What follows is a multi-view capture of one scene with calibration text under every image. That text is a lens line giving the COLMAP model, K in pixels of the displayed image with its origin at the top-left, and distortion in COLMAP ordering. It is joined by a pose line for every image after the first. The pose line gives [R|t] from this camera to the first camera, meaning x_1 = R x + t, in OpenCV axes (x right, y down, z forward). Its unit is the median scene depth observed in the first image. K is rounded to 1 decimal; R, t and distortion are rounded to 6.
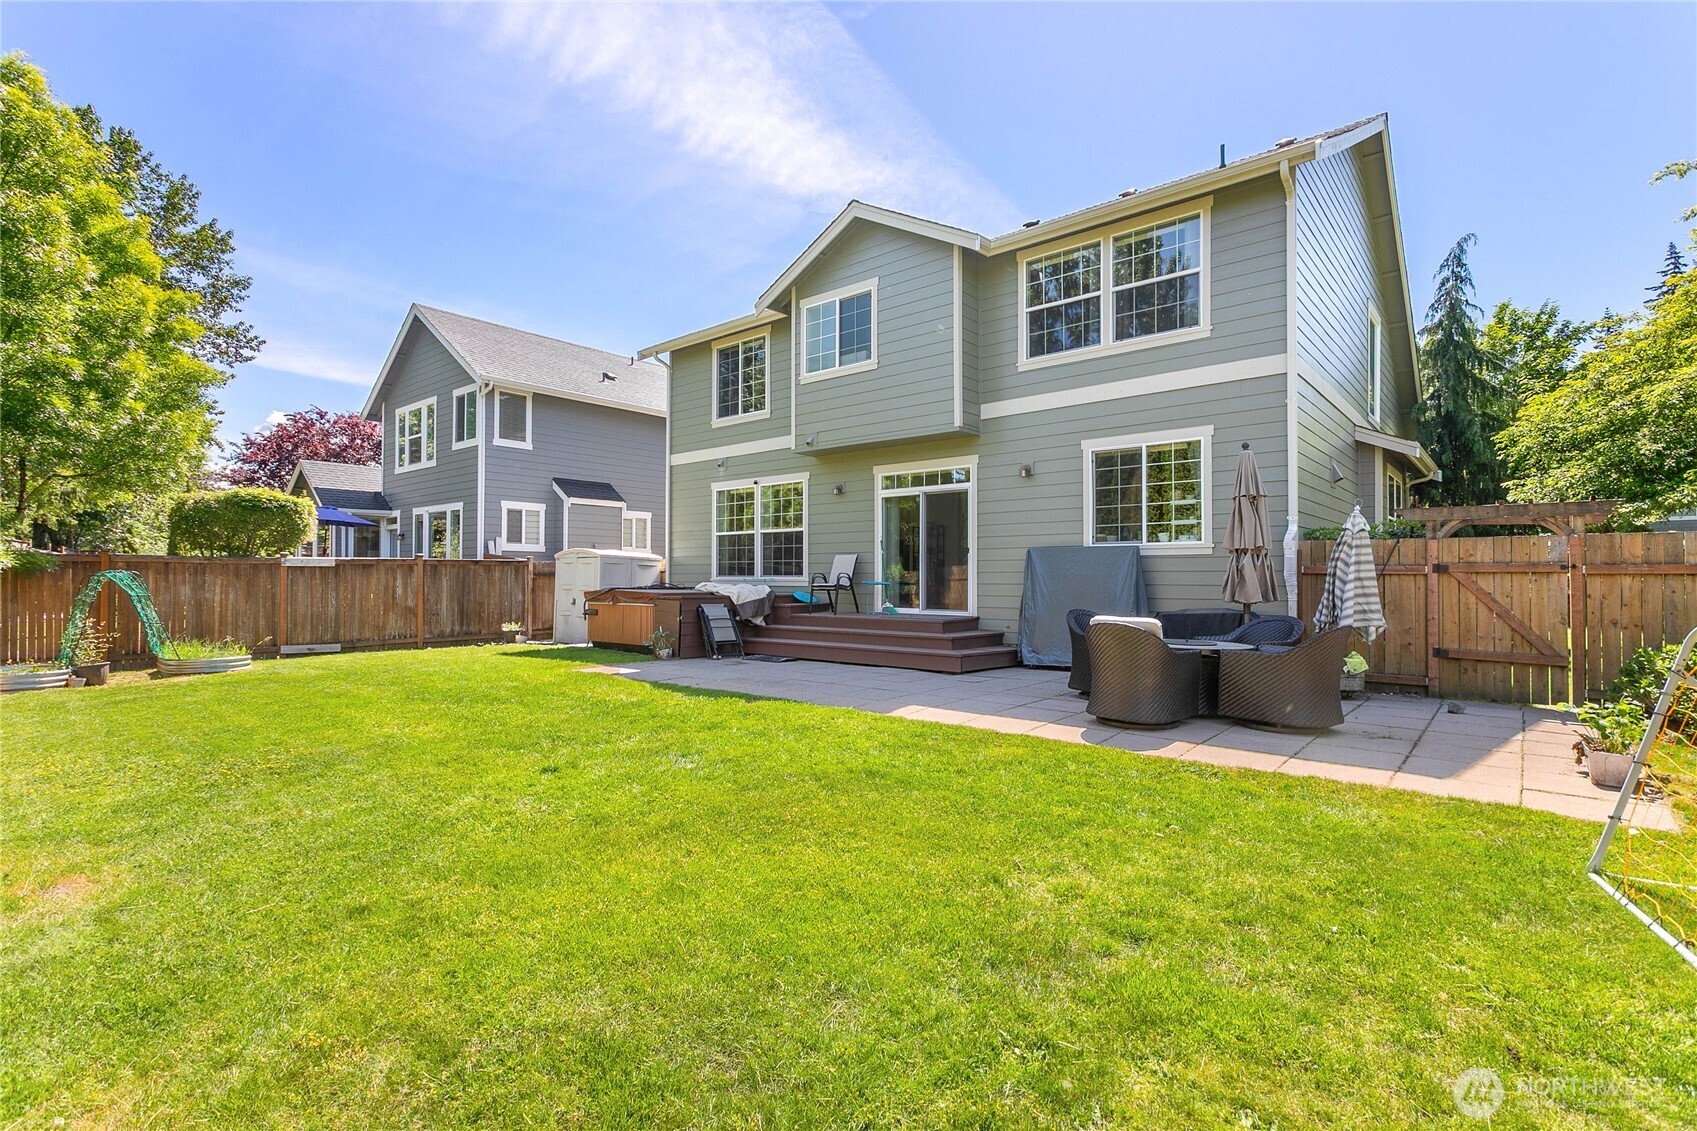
lens RADIAL K [[804.5, 0, 851.6], [0, 804.5, 576.3], [0, 0, 1]] dist [-0.000467, 0.001833]
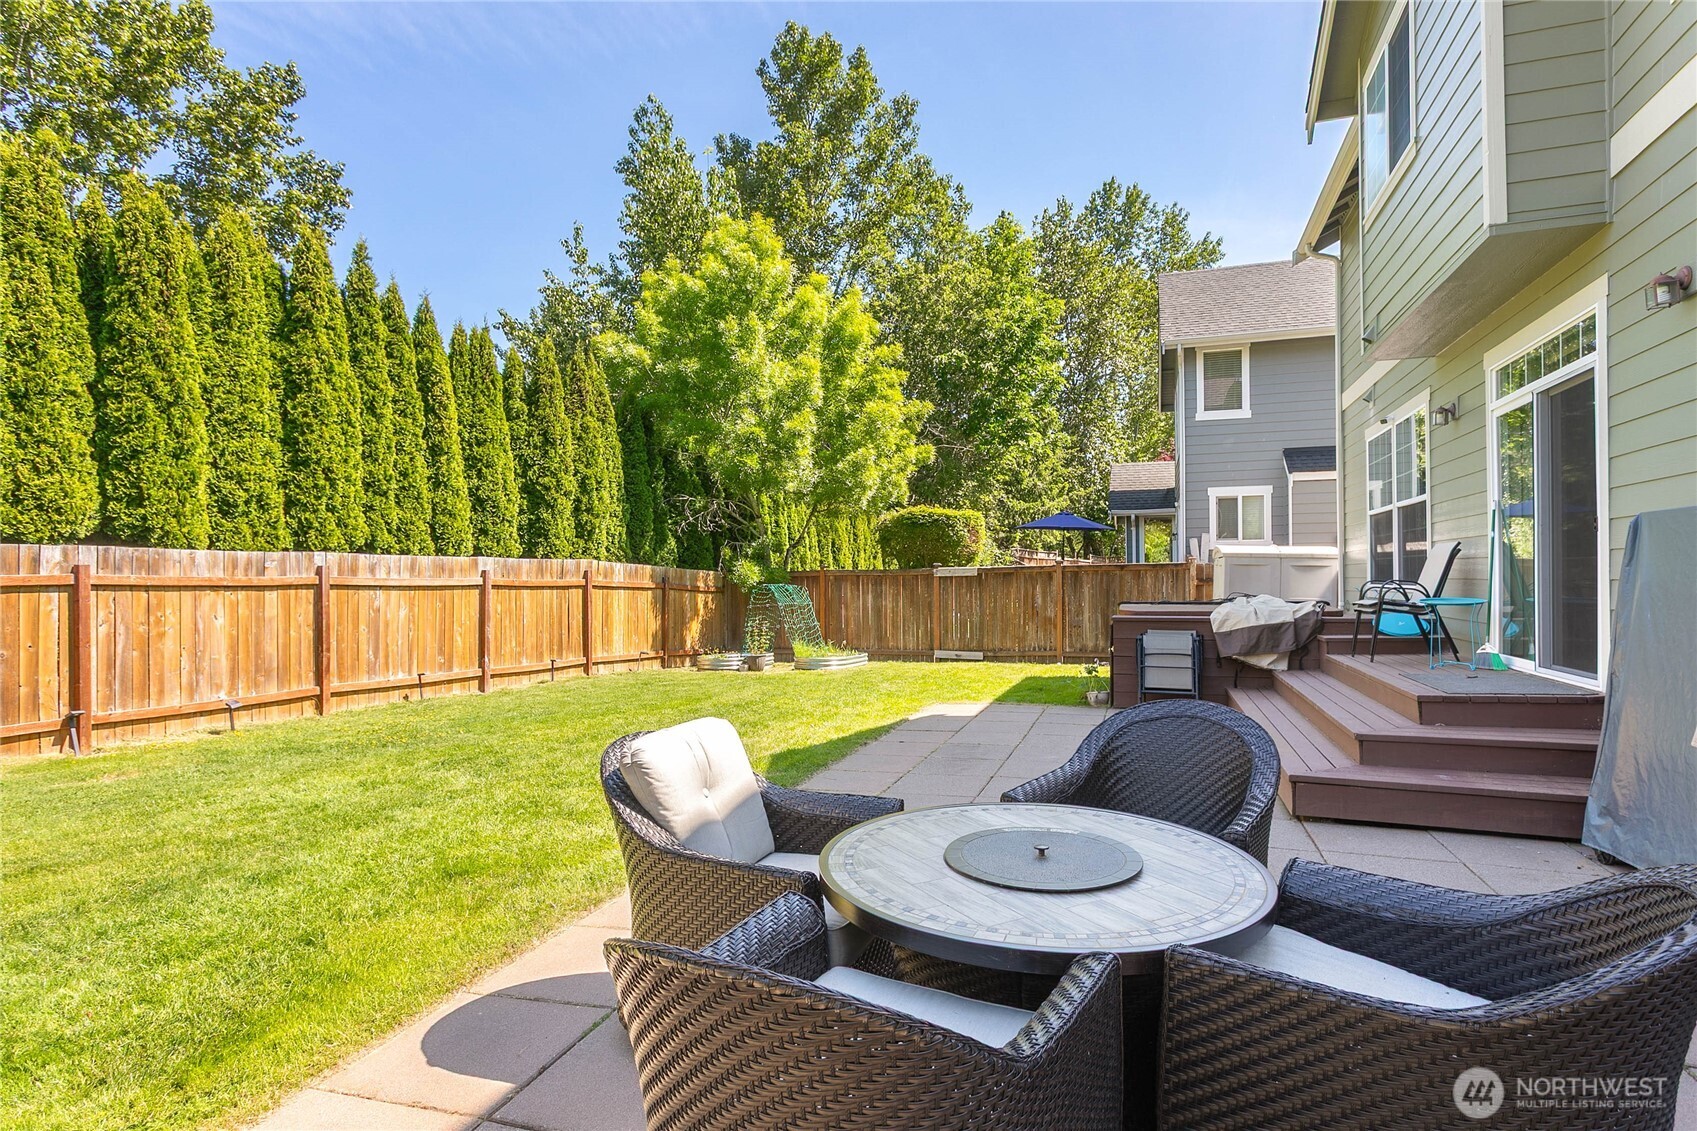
lens RADIAL K [[902.1, 0, 838.8], [0, 902.1, 573.4], [0, 0, 1]] dist [-0.003225, 0.001037]
pose [[0.367615, -0.012703, -0.929891, 0.381665], [0.014522, 0.999863, -0.007918, -0.009229], [0.929865, -0.010593, 0.367749, 0.454480]]
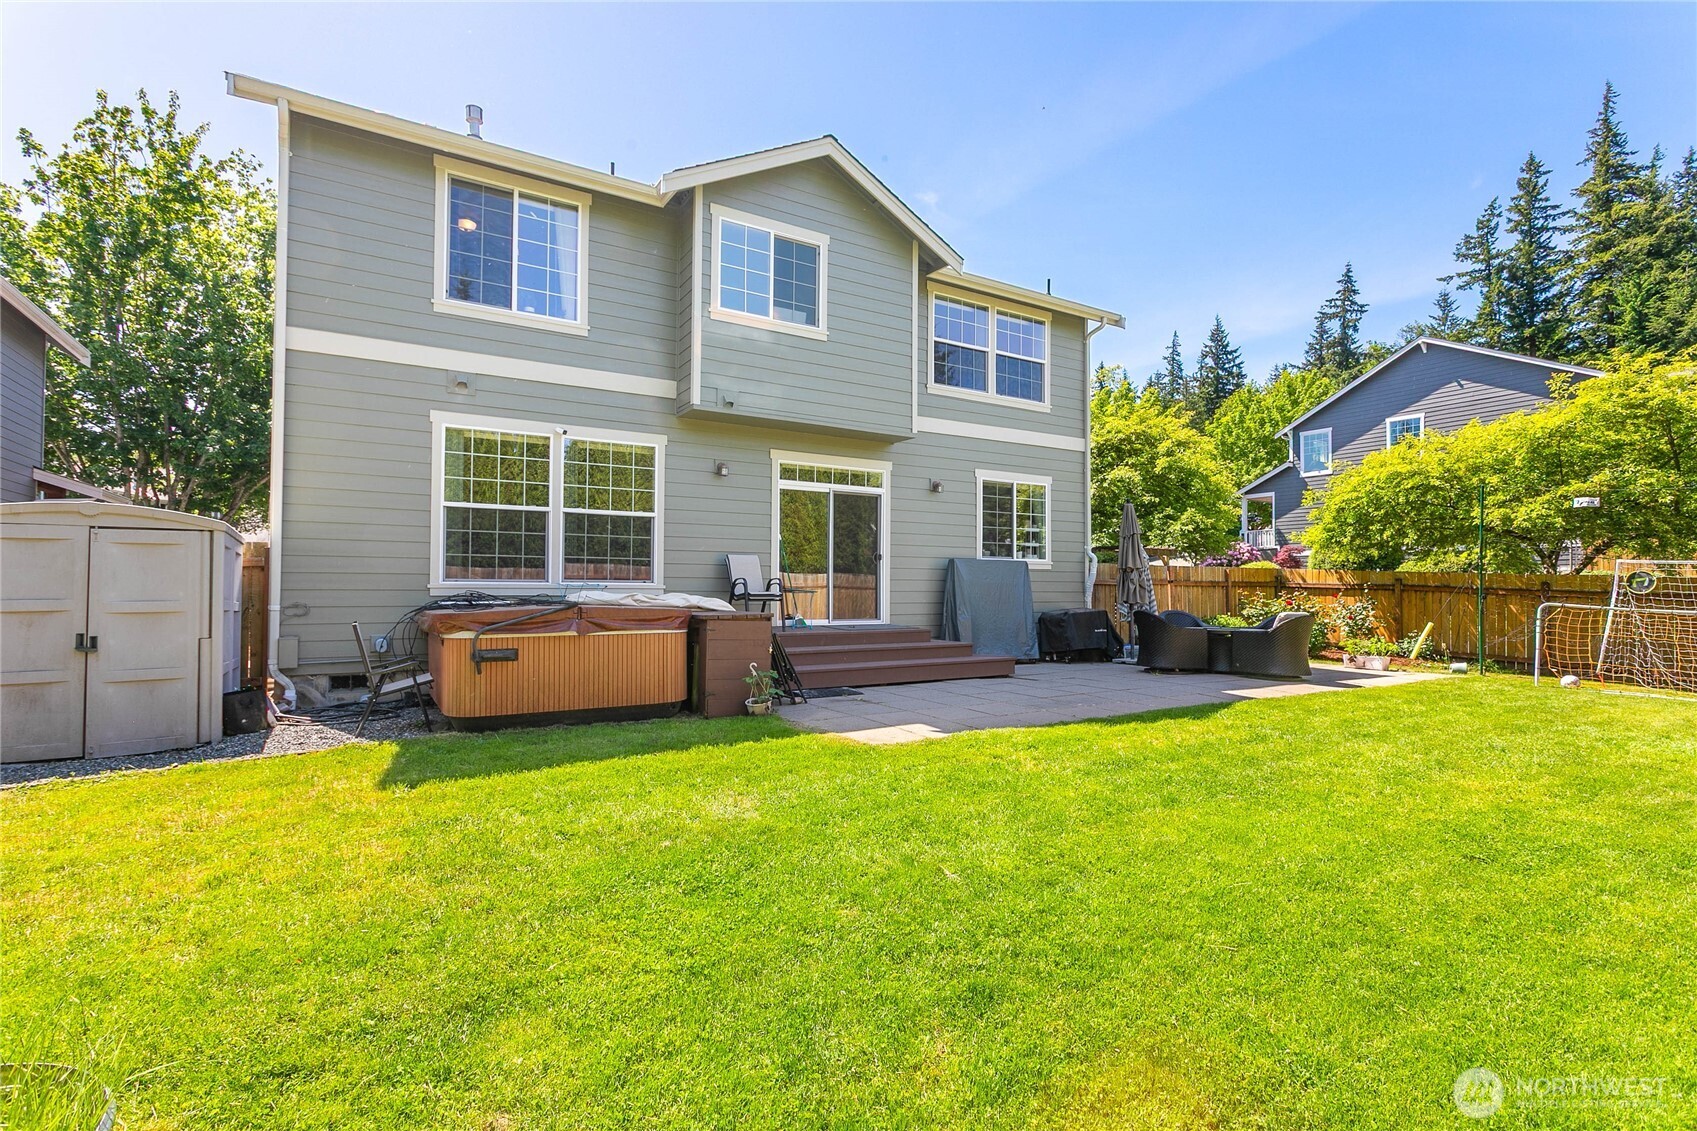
lens RADIAL K [[804.5, 0, 865.7], [0, 804.5, 567.2], [0, 0, 1]] dist [-0.000467, 0.001833]
pose [[0.298407, 0.013939, 0.954337, -0.730939], [-0.015308, 0.999835, -0.009816, -0.009441], [-0.954316, -0.011680, 0.298571, 0.663856]]
